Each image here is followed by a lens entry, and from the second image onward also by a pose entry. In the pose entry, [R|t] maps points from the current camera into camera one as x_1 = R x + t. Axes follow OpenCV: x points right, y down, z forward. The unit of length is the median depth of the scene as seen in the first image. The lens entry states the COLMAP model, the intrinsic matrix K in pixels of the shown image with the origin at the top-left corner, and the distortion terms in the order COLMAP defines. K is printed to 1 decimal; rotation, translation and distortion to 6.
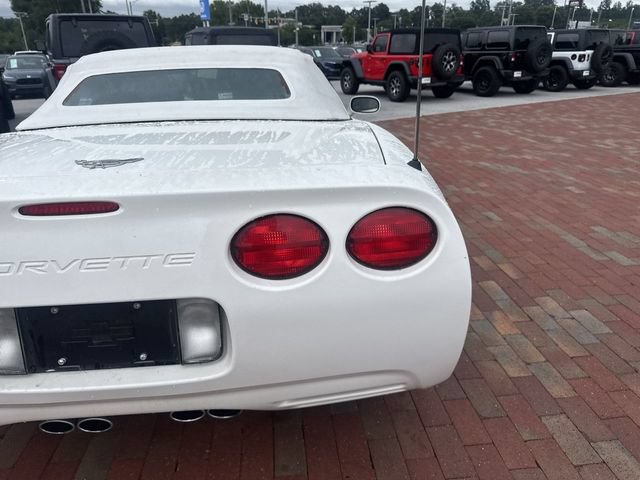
lens RADIAL K [[461.0, 0, 320.0], [0, 461.0, 240.0], [0, 0, 1]] dist [0.012406, -0.024797]
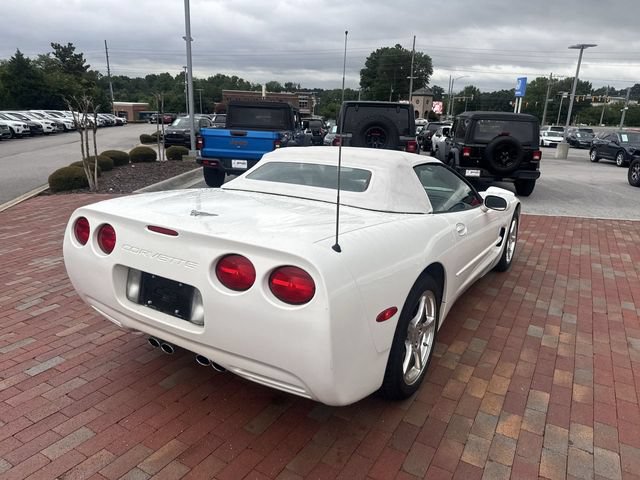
lens RADIAL K [[466.3, 0, 319.7], [0, 466.3, 229.6], [0, 0, 1]] dist [0.009541, -0.000919]
pose [[0.805847, 0.185256, -0.562397, 0.146864], [-0.272449, 0.959290, -0.074393, -0.012530], [0.525720, 0.213174, 0.823514, -0.048873]]
